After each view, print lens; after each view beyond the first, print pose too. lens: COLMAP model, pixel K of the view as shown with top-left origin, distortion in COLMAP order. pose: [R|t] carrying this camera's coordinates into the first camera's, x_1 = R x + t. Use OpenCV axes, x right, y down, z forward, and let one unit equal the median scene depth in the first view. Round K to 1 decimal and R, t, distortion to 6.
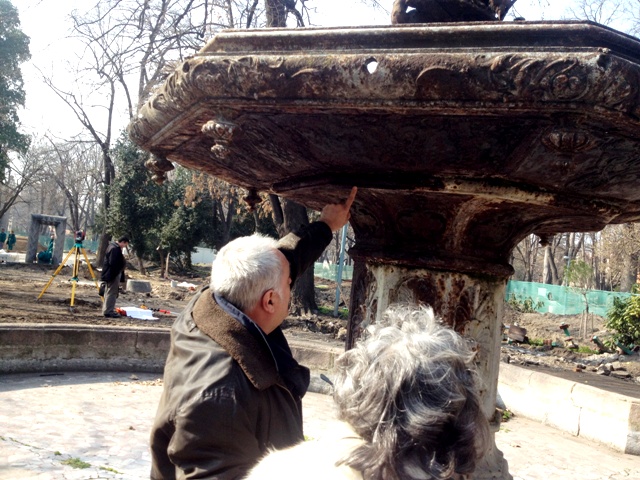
lens RADIAL K [[602.4, 0, 320.0], [0, 602.4, 240.0], [0, 0, 1]] dist [0.123296, -0.278287]
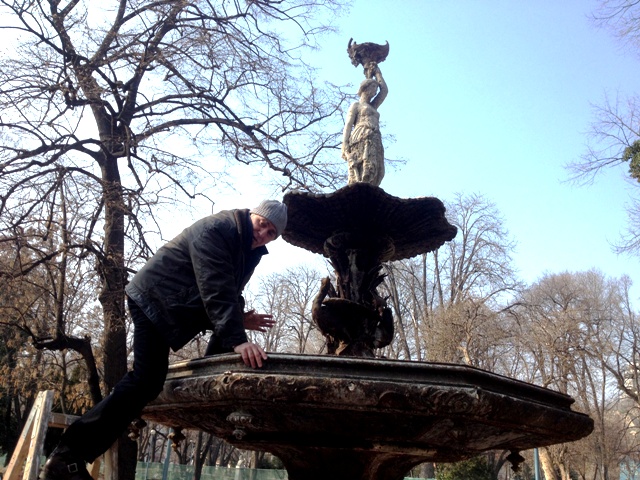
lens RADIAL K [[652.4, 0, 320.0], [0, 652.4, 240.0], [0, 0, 1]] dist [0.131577, 0.000358]
pose [[0.943296, 0.058476, 0.326762, -0.585582], [0.027725, 0.967044, -0.253095, -0.210828], [-0.330794, 0.247803, 0.910587, -0.690272]]
